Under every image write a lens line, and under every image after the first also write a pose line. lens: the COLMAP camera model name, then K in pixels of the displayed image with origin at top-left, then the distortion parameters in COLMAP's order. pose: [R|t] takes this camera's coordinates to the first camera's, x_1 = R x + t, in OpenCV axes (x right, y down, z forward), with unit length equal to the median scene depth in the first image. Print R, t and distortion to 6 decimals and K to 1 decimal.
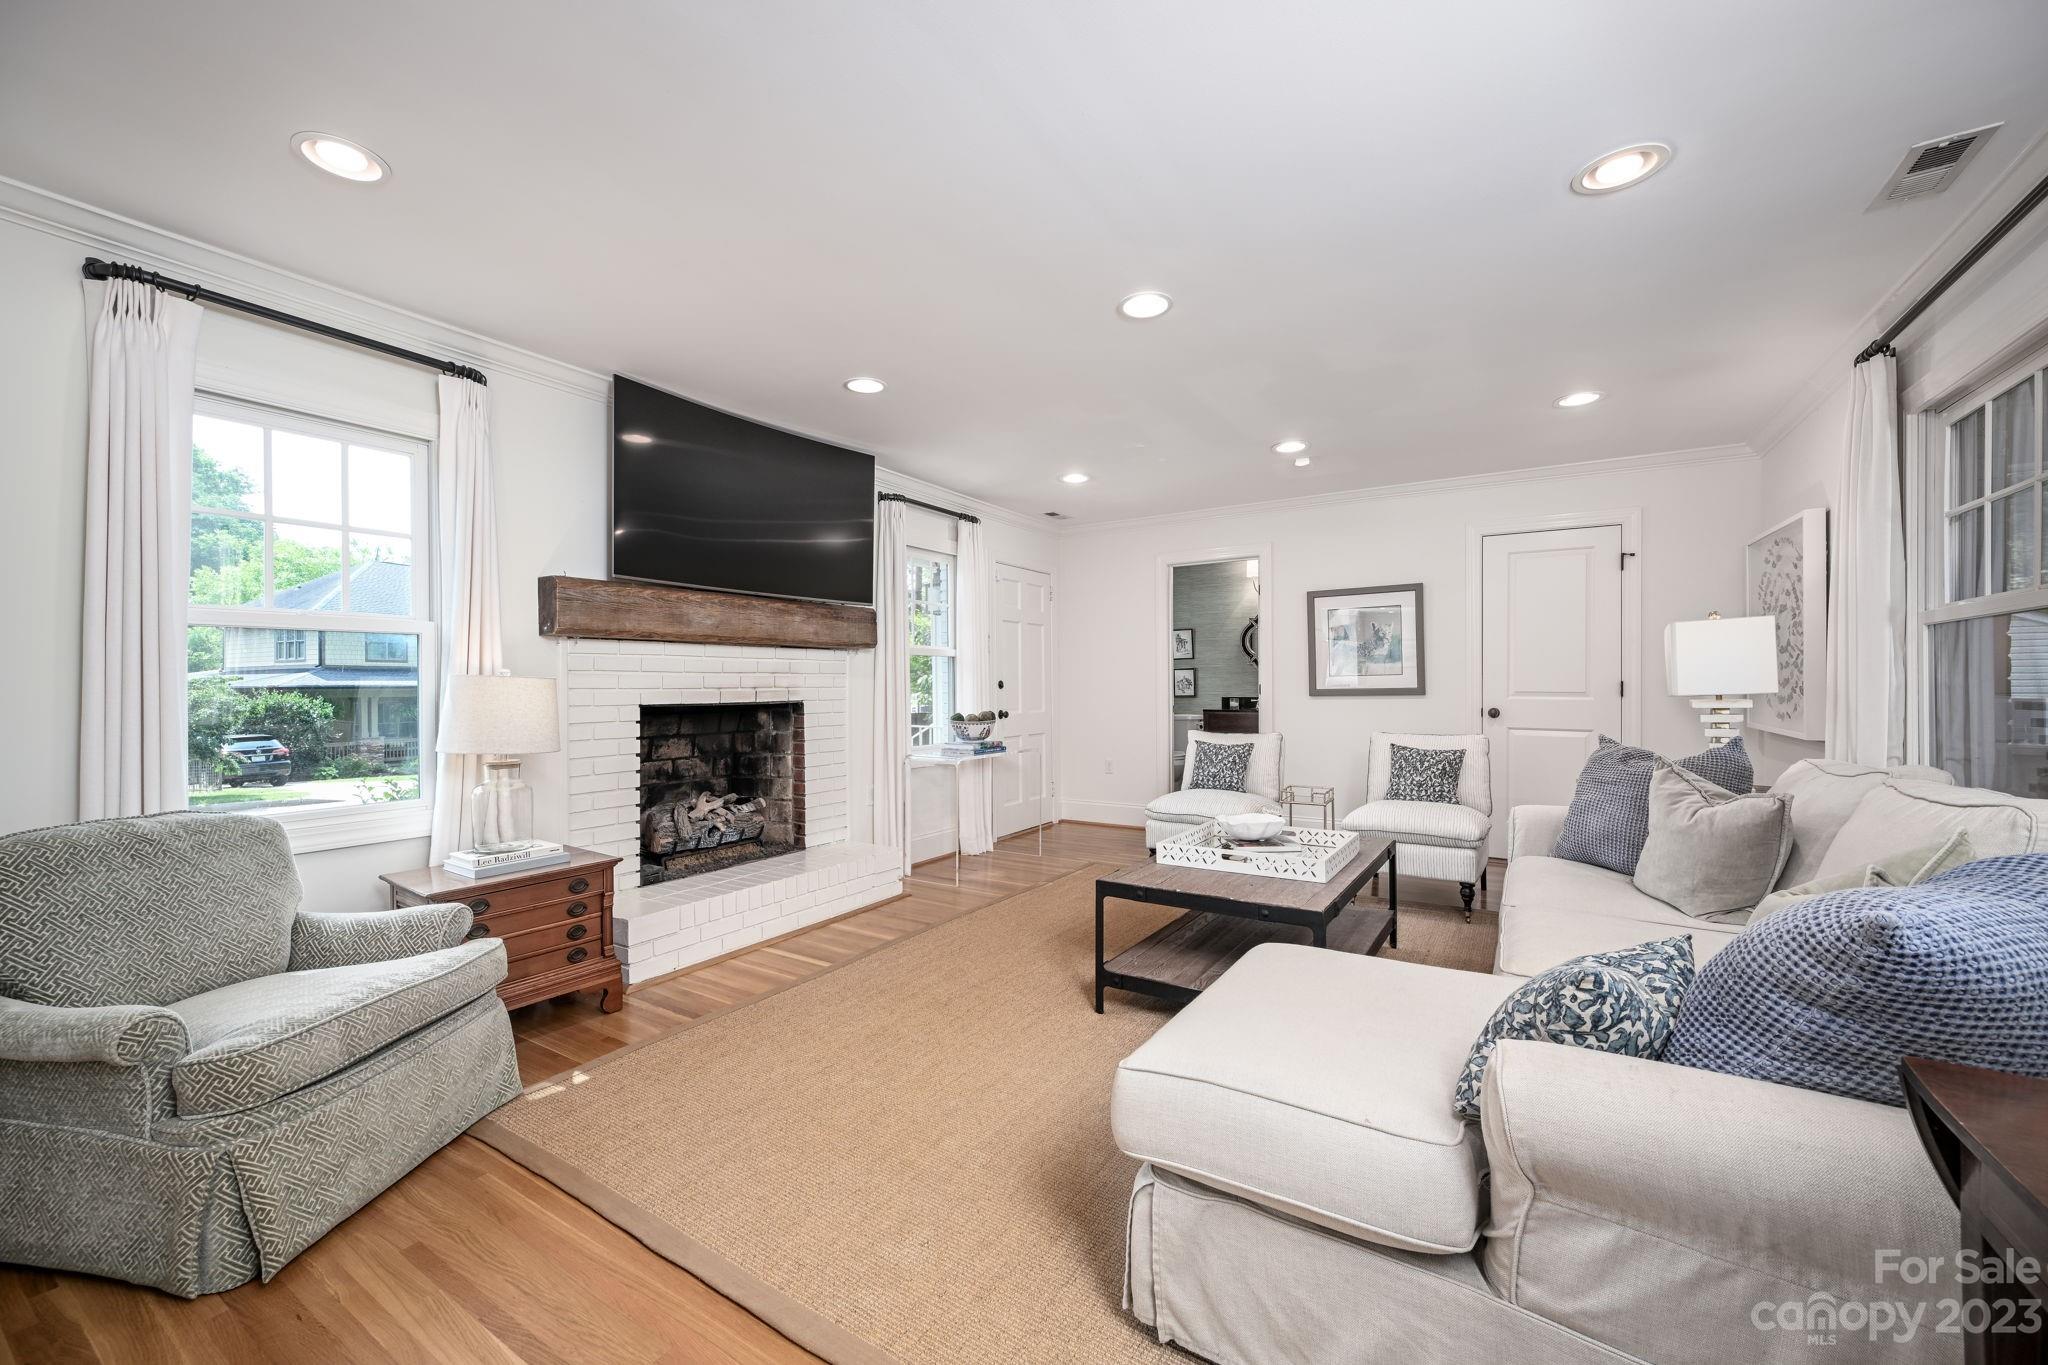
lens RADIAL K [[804.1, 0, 1025.9], [0, 804.1, 690.3], [0, 0, 1]] dist [-0.000627, -0.000043]
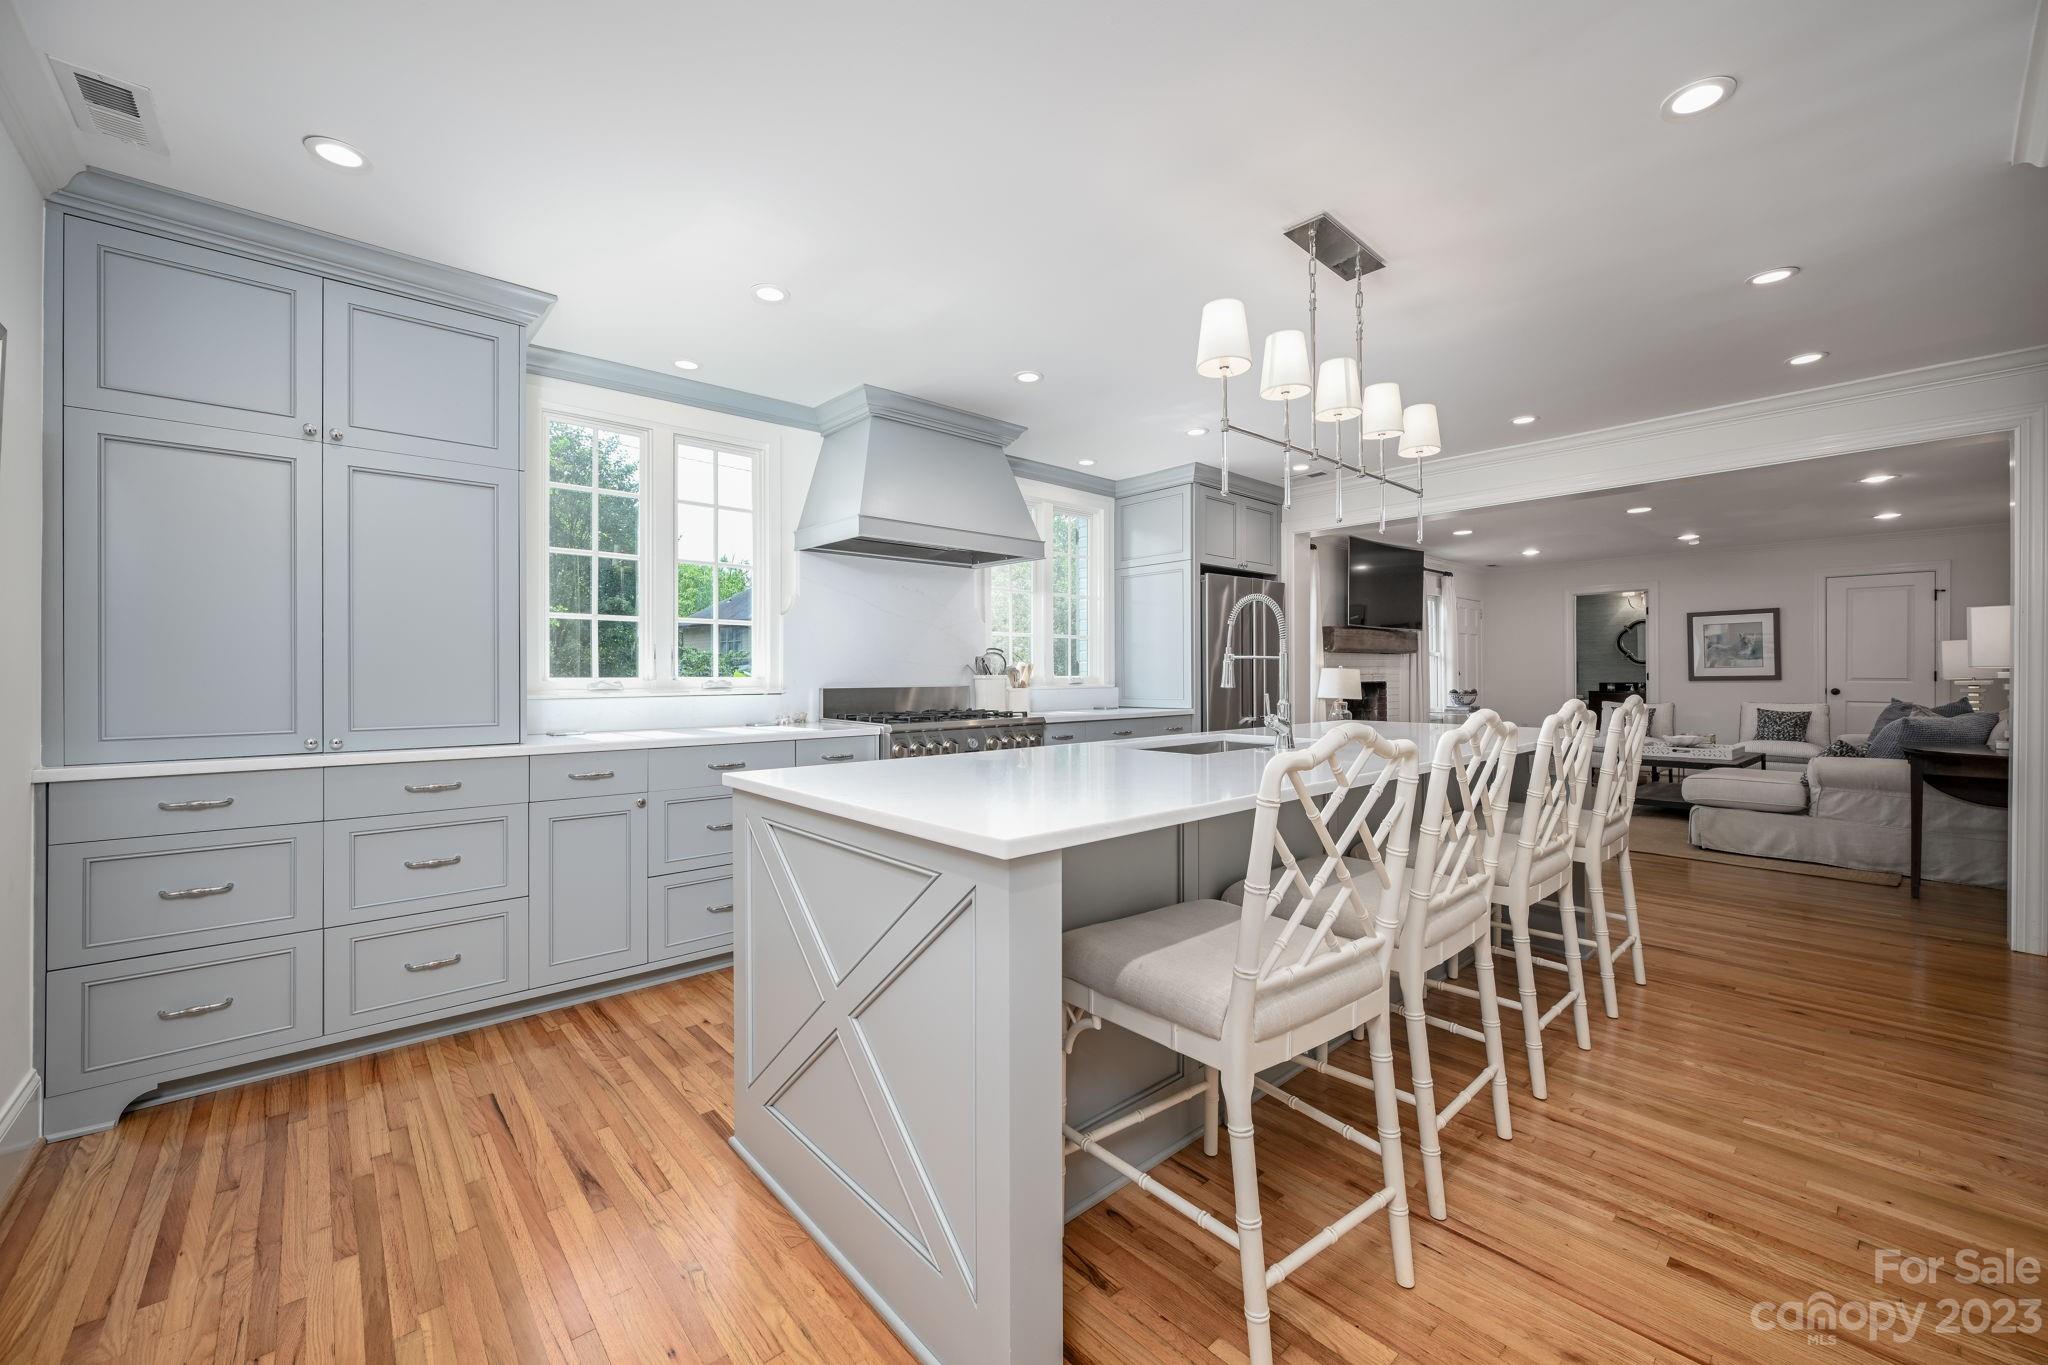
lens RADIAL K [[804.6, 0, 1025.7], [0, 804.6, 678.6], [0, 0, 1]] dist [-0.000203, -0.000049]
pose [[0.959862, 0.002639, -0.280459, -0.521782], [-0.003181, 0.999994, -0.001477, 0.011122], [0.280454, 0.002310, 0.959865, -1.003009]]
